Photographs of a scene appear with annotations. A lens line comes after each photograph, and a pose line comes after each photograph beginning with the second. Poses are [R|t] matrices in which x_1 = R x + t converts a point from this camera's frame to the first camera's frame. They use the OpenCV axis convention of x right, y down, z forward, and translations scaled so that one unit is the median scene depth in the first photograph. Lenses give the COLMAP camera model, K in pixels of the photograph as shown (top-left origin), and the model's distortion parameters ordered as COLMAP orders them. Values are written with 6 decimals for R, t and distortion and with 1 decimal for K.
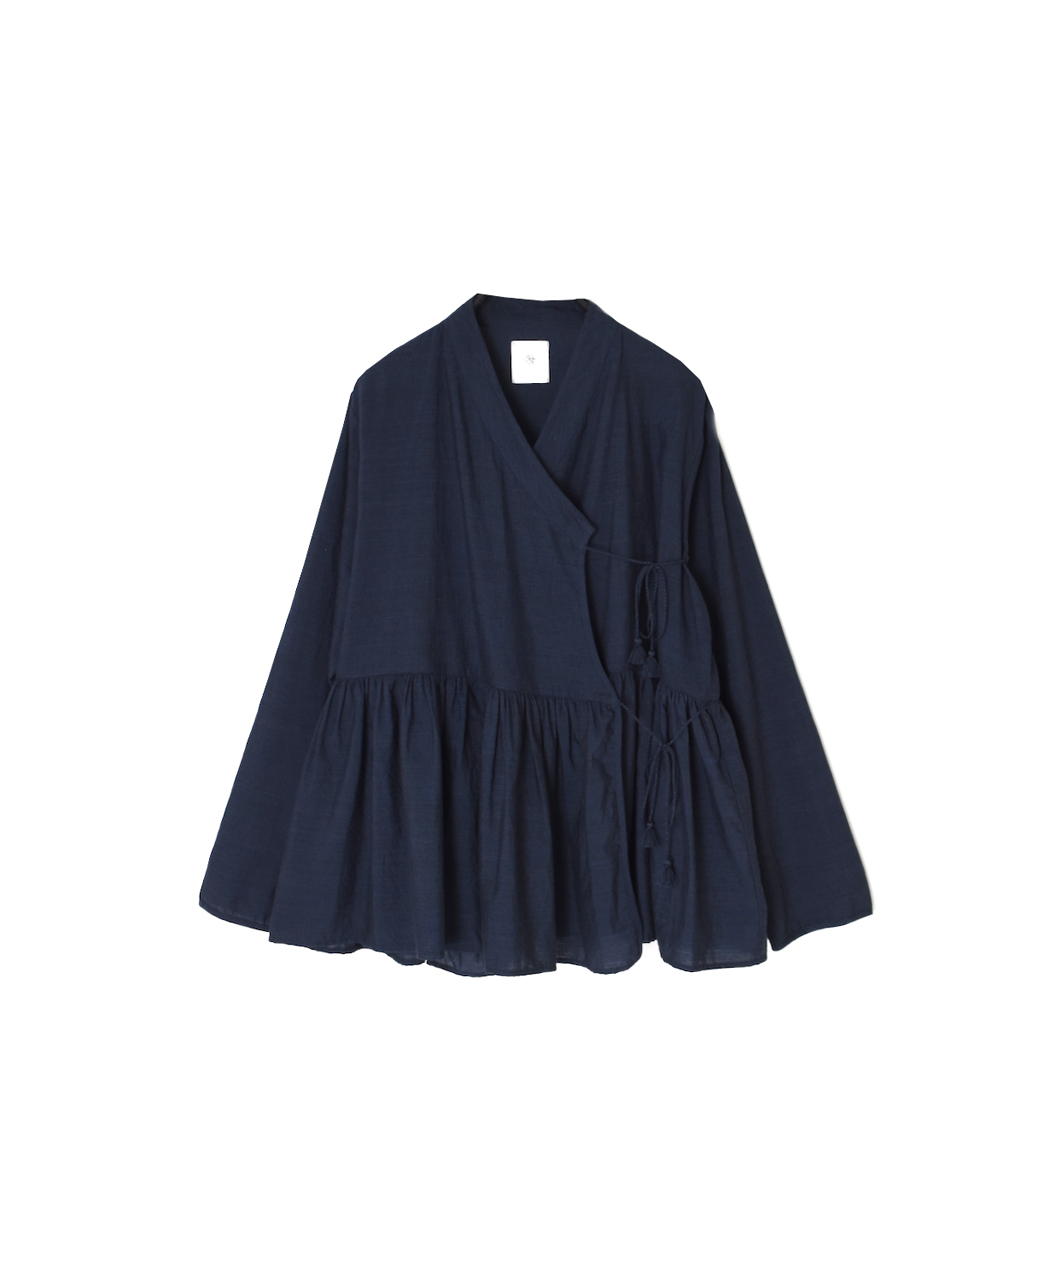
lens RADIAL K [[2063.6, 0, 525.0], [0, 2063.6, 639.9], [0, 0, 1]] dist [-0.056988, 0.000000]
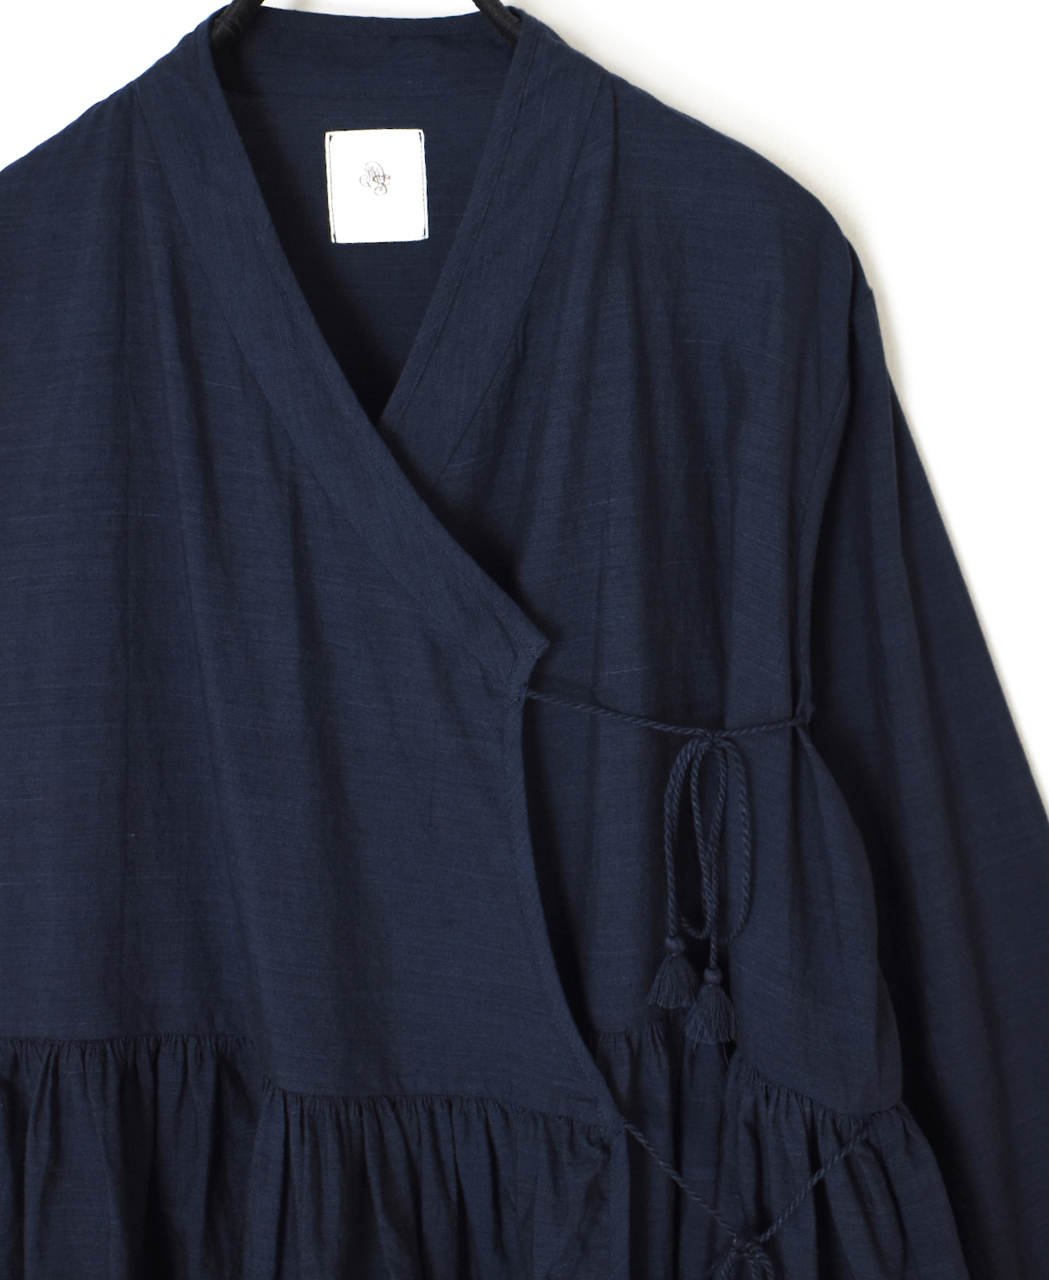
lens RADIAL K [[2063.6, 0, 514.7], [0, 2063.6, 483.8], [0, 0, 1]] dist [-0.056988, 0.000000]
pose [[0.996074, -0.015299, -0.087190, 0.059881], [0.014587, 0.999855, -0.008802, -0.078144], [0.087312, 0.007495, 0.996153, 0.637721]]
